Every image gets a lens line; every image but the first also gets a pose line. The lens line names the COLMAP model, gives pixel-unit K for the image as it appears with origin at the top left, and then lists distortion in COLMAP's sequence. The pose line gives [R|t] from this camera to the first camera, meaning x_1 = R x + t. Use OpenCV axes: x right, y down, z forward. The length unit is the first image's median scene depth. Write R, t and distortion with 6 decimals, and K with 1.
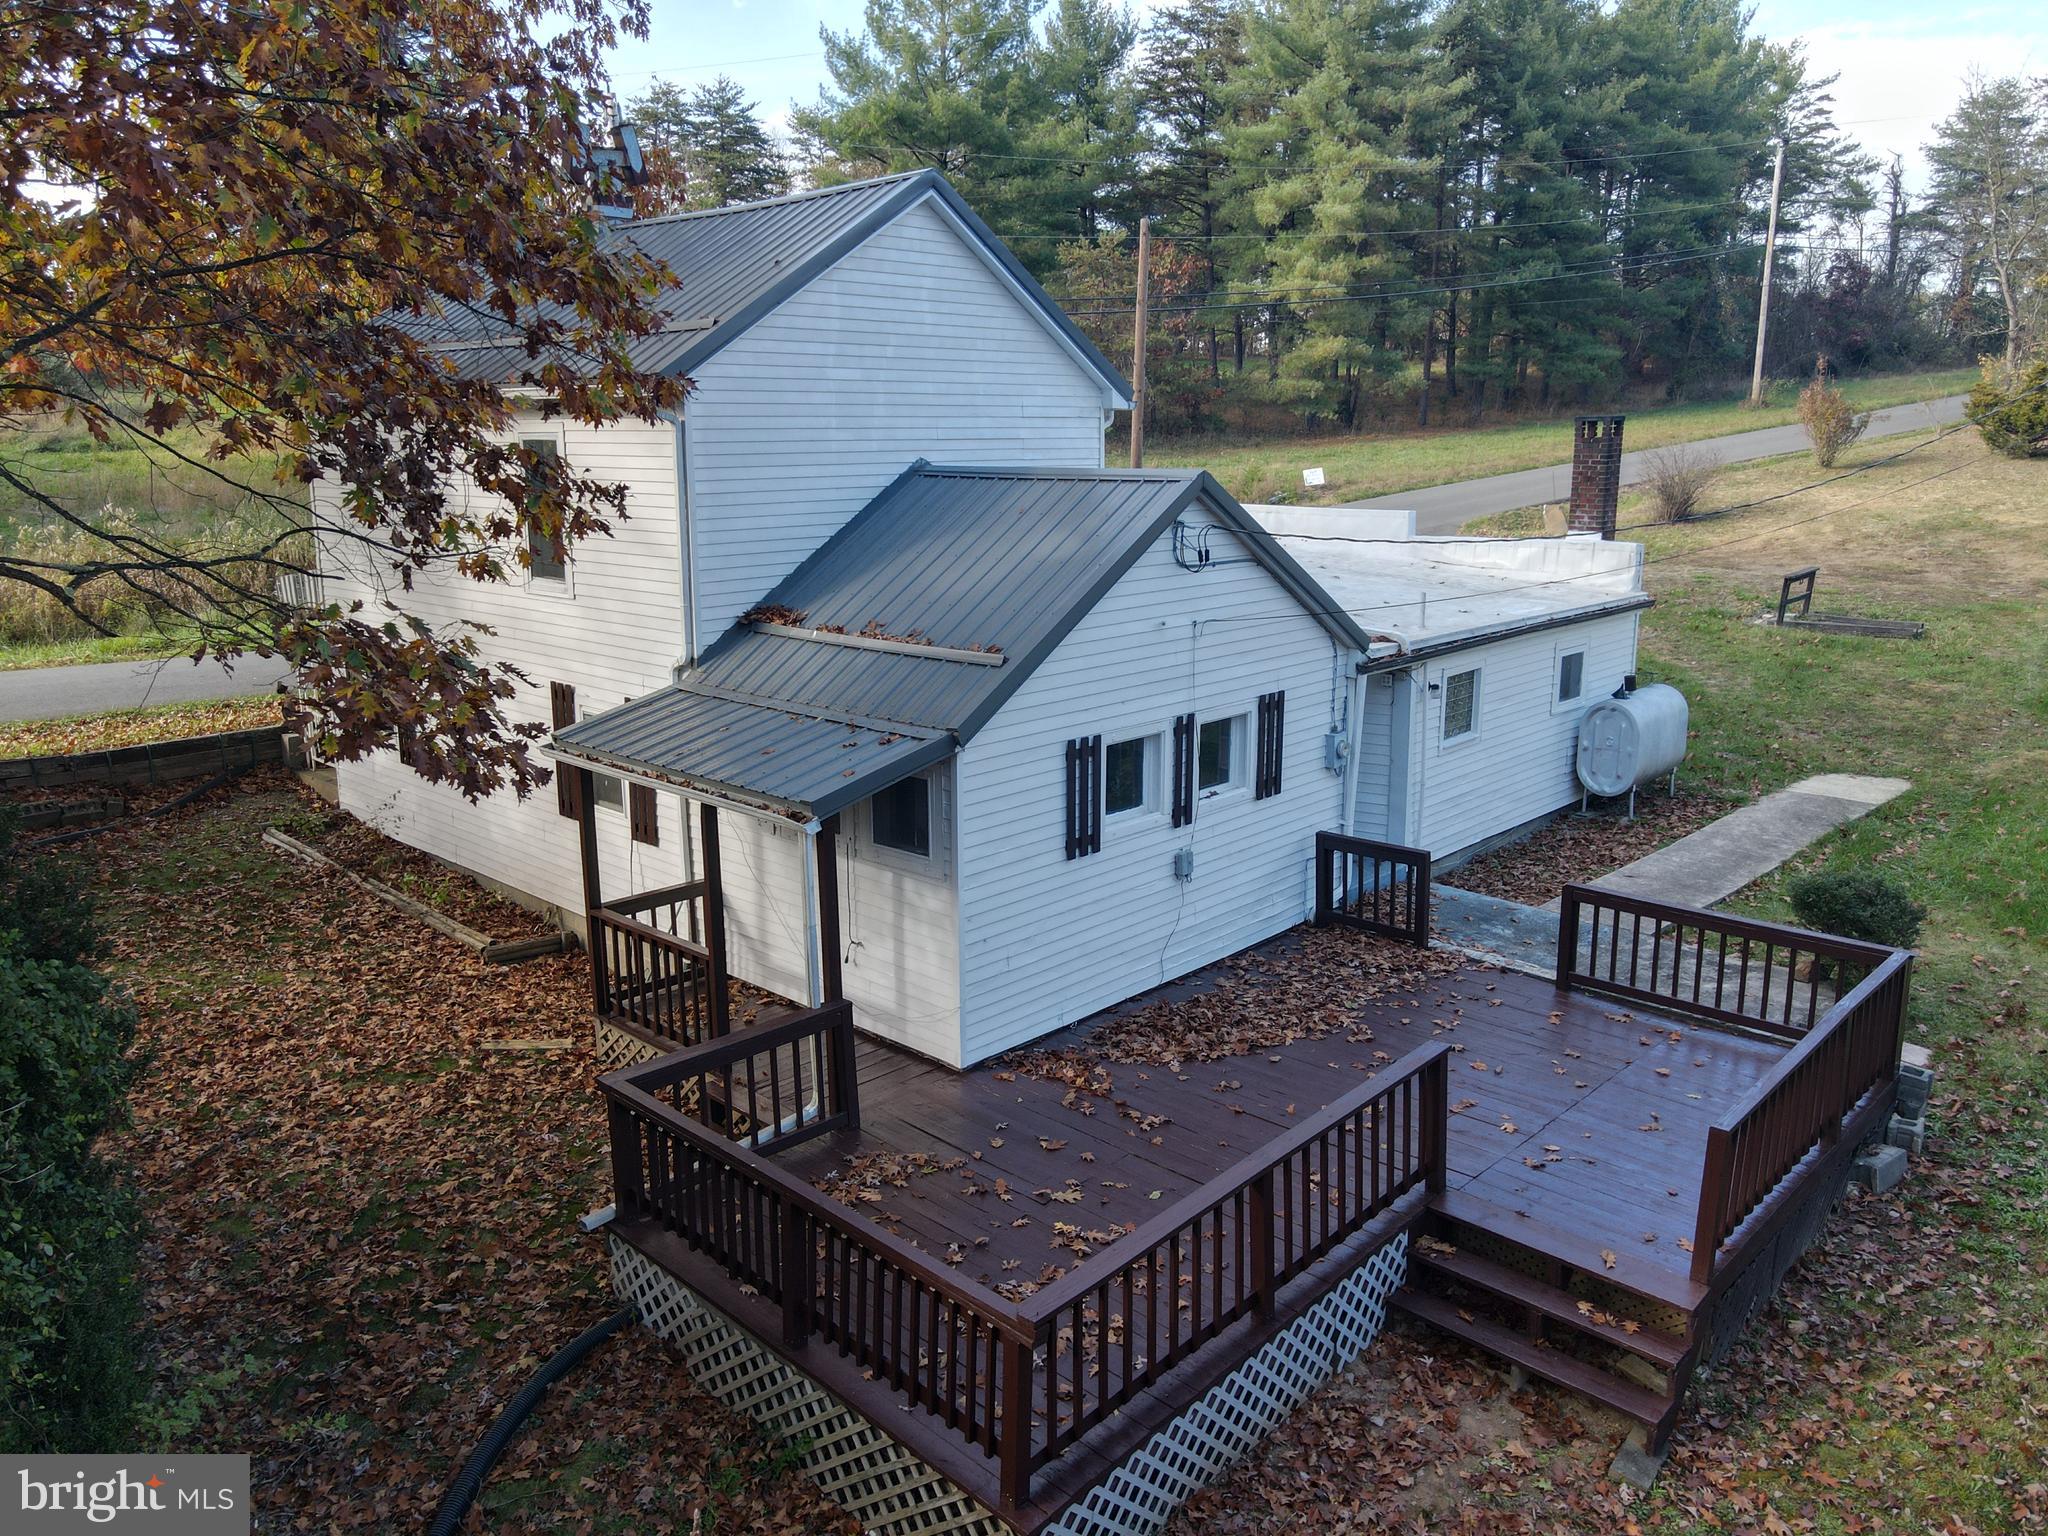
lens RADIAL K [[1466.9, 0, 1024.0], [0, 1466.9, 768.0], [0, 0, 1]] dist [-0.001938, 0.035114]
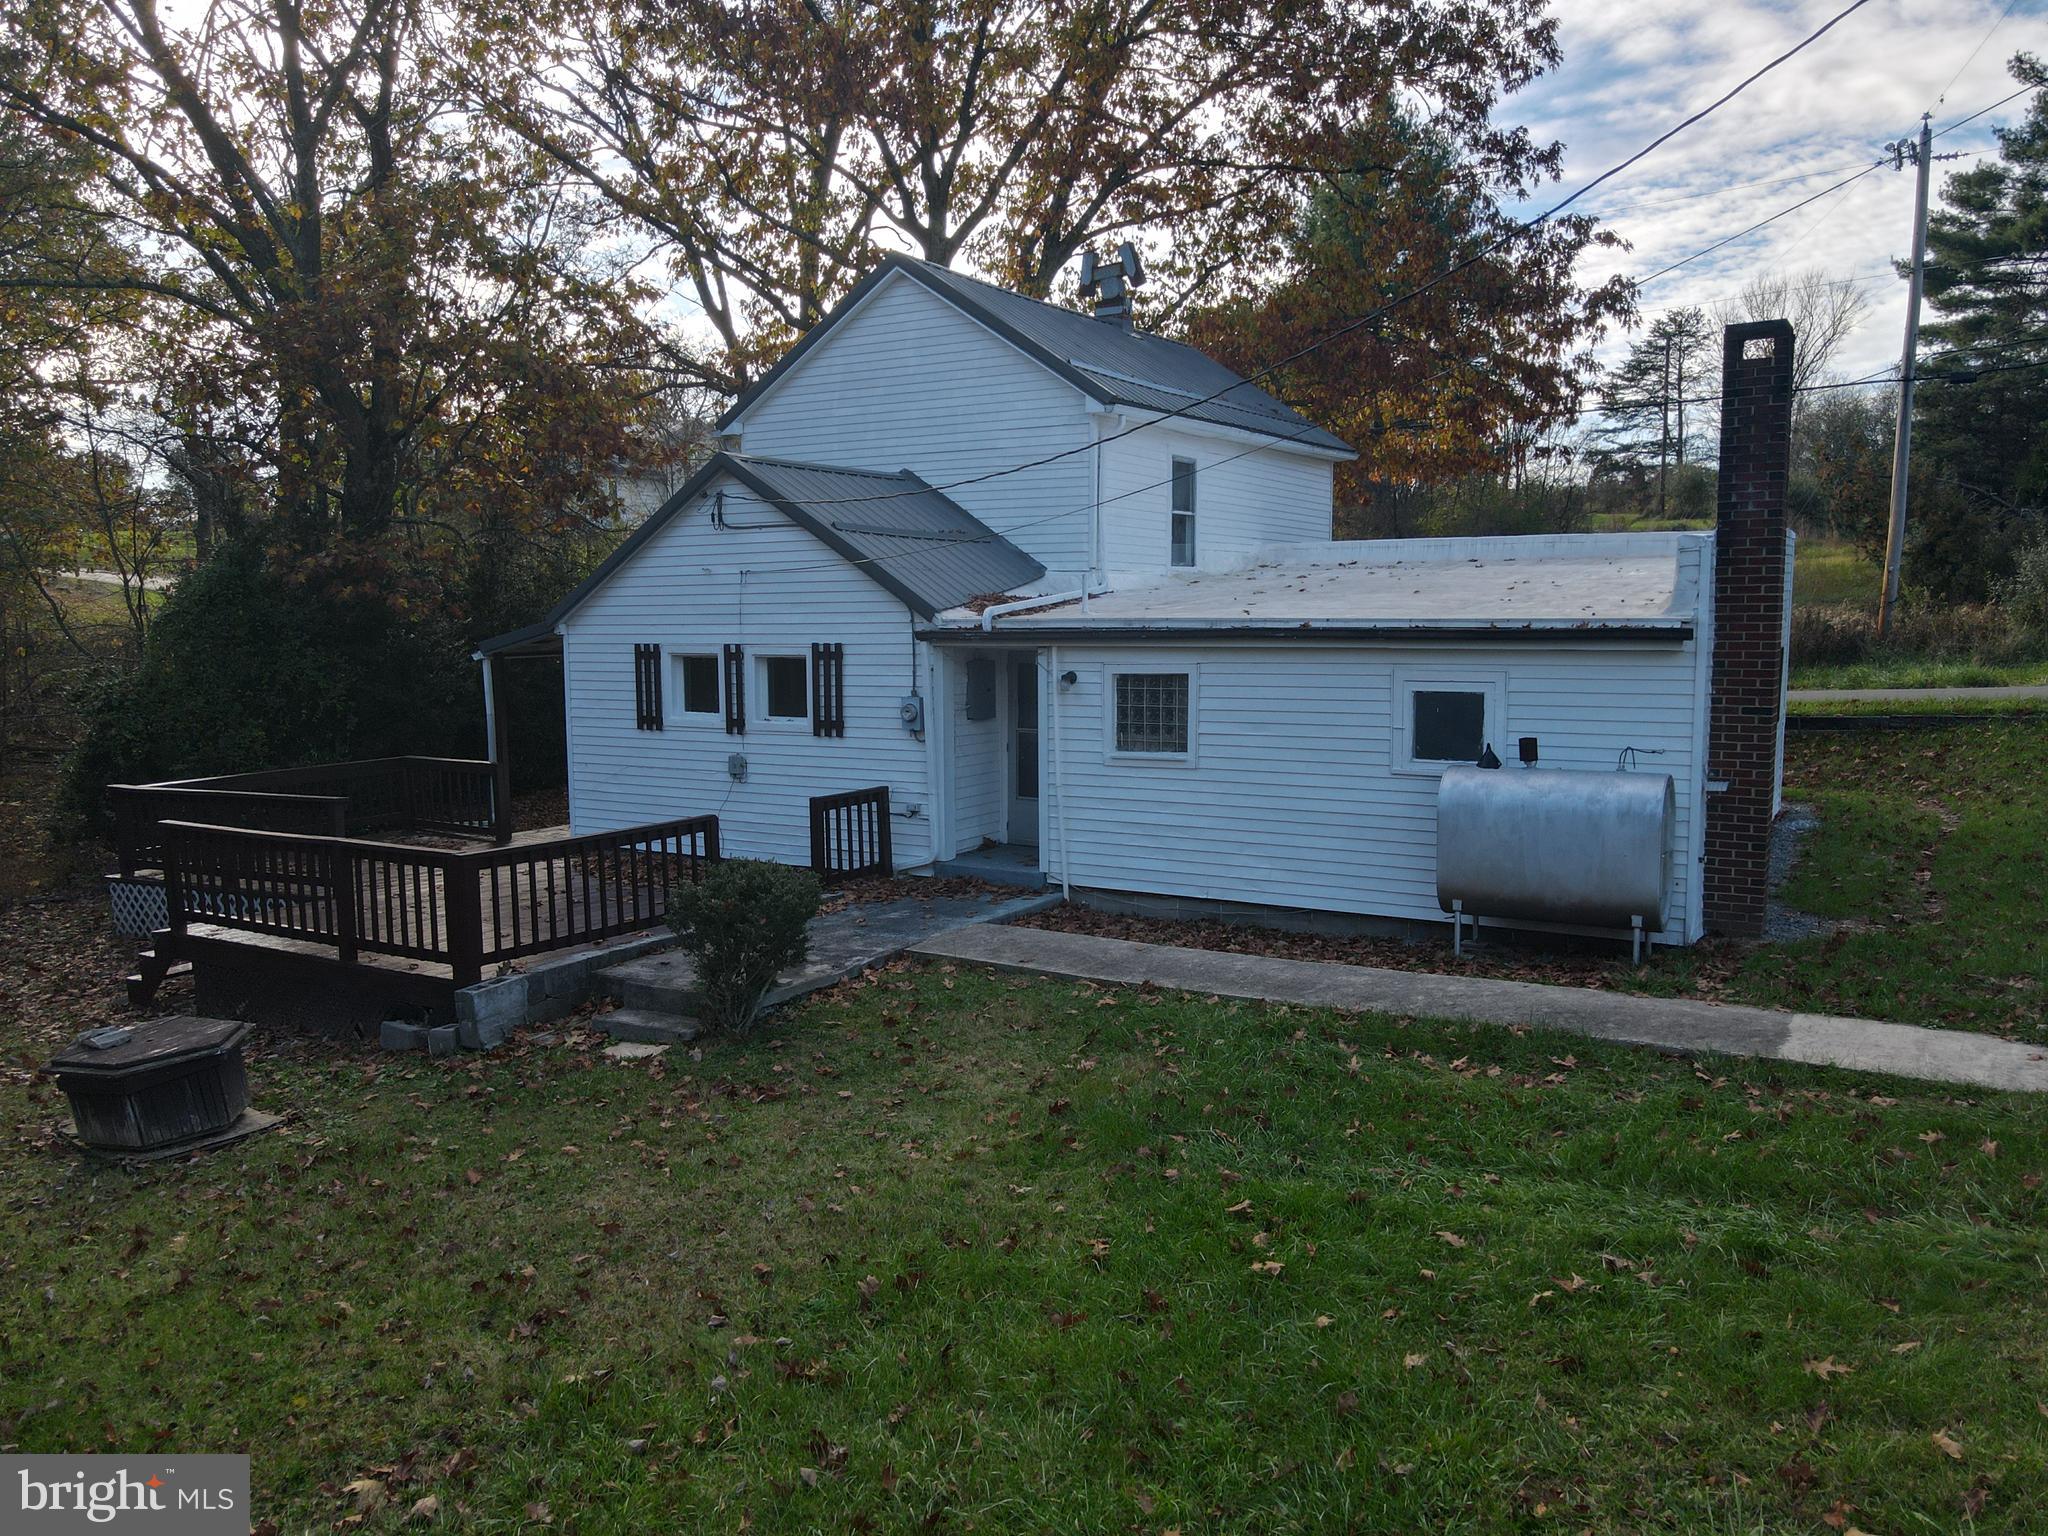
lens RADIAL K [[1466.9, 0, 1024.0], [0, 1466.9, 768.0], [0, 0, 1]] dist [-0.001938, 0.035114]
pose [[0.246262, 0.113792, -0.962500, 1.248500], [-0.210453, 0.975667, 0.061503, -0.056086], [0.946079, 0.187415, 0.264217, 0.817273]]
